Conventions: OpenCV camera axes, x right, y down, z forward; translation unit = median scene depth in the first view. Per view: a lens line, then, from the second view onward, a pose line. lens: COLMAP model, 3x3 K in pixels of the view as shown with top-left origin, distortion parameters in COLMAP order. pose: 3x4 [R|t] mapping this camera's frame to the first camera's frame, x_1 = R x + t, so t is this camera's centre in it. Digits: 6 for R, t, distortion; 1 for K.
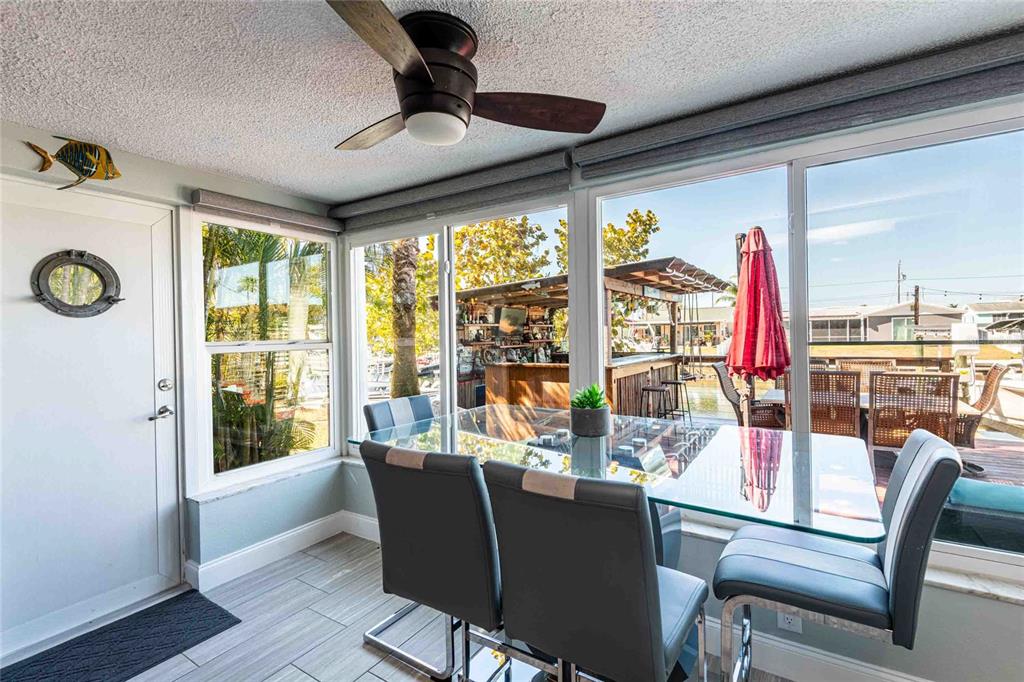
lens RADIAL K [[478.0, 0, 517.5], [0, 478.0, 335.5], [0, 0, 1]] dist [0.045175, -0.022870]
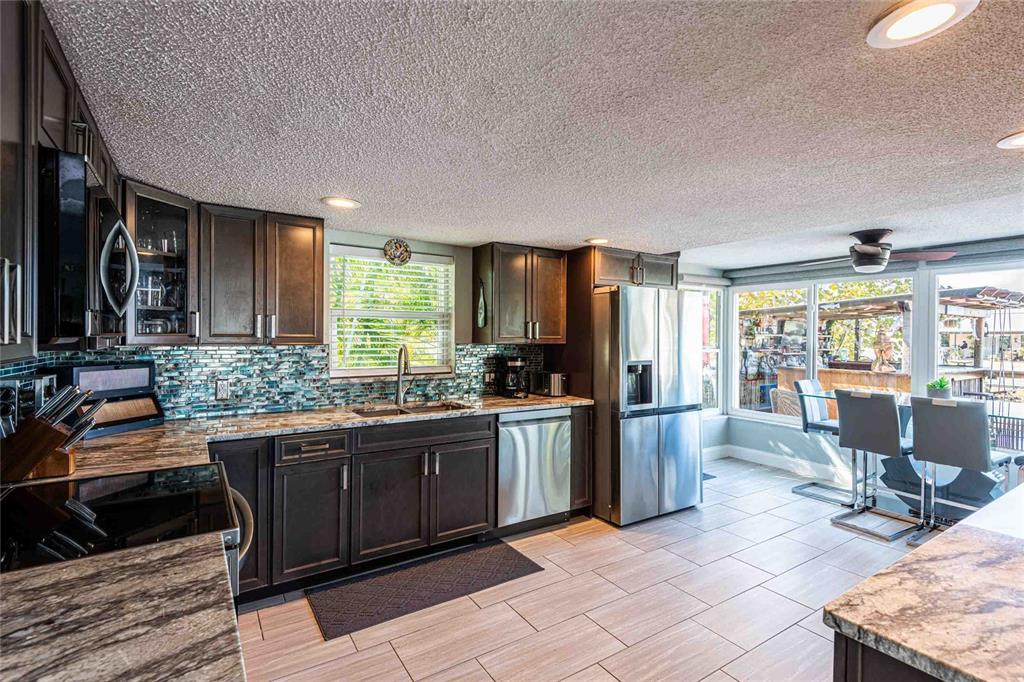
lens RADIAL K [[475.4, 0, 512.0], [0, 475.4, 341.0], [0, 0, 1]] dist [0.044013, -0.021636]
pose [[0.904956, 0.031220, -0.424359, -0.144273], [-0.027149, 0.999509, 0.015638, -0.008623], [0.424639, -0.002631, 0.905359, -0.382552]]
